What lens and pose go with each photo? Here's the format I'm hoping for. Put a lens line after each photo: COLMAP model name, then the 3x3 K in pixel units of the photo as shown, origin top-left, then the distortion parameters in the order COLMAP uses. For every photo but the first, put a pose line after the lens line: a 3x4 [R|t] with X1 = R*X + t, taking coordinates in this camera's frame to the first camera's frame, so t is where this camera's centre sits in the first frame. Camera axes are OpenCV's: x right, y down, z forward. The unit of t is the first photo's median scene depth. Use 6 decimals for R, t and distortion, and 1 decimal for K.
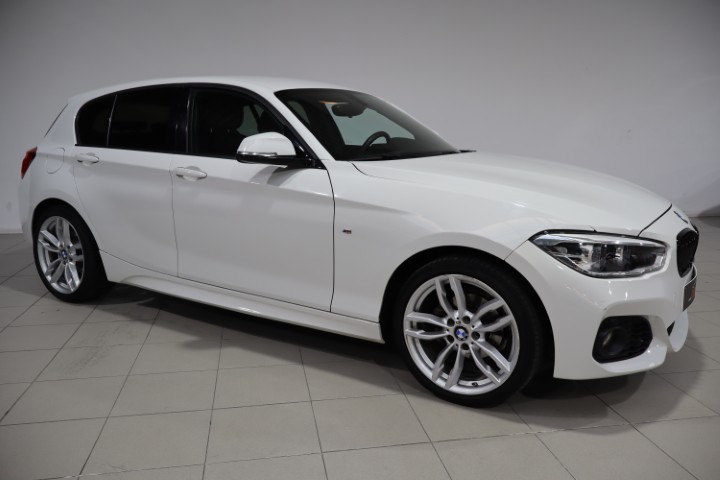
lens RADIAL K [[597.7, 0, 360.0], [0, 597.7, 240.0], [0, 0, 1]] dist [-0.005136, -0.002157]
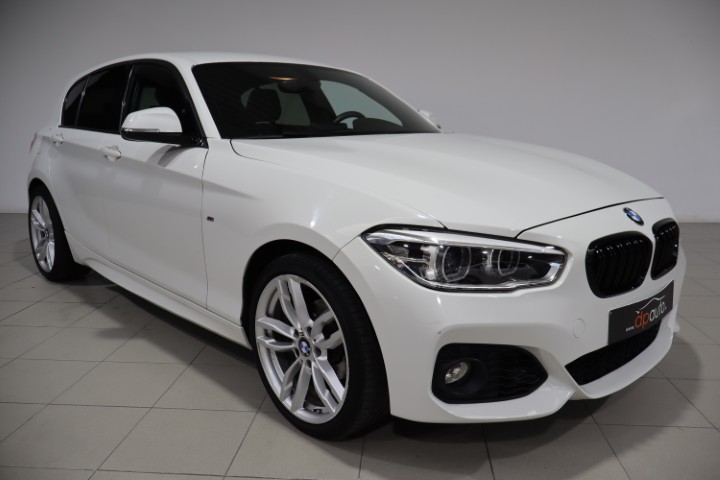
lens RADIAL K [[597.7, 0, 360.0], [0, 597.7, 240.0], [0, 0, 1]] dist [-0.005136, -0.002157]
pose [[0.968274, 0.045641, -0.245689, 0.411018], [-0.043055, 0.998946, 0.015890, -0.006457], [0.246156, -0.004807, 0.969218, 0.210970]]
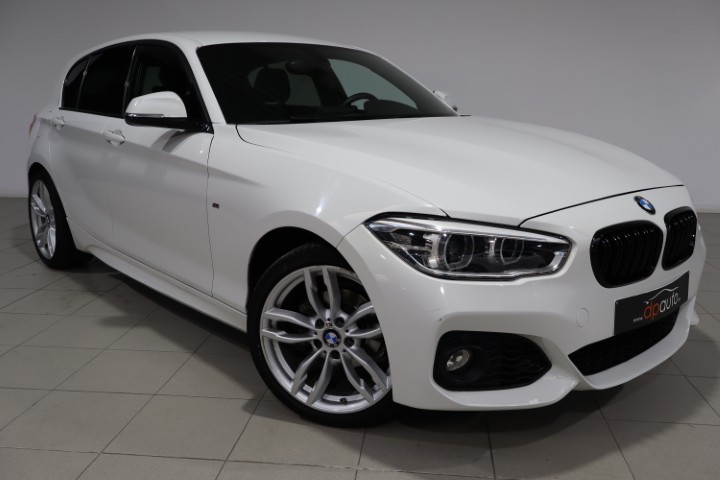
lens RADIAL K [[642.7, 0, 360.0], [0, 642.7, 240.0], [0, 0, 1]] dist [0.011688, 0.005682]
pose [[0.961582, 0.056106, -0.268724, 0.438362], [-0.048306, 0.998199, 0.035559, -0.007660], [0.270235, -0.021212, 0.962561, 0.161361]]
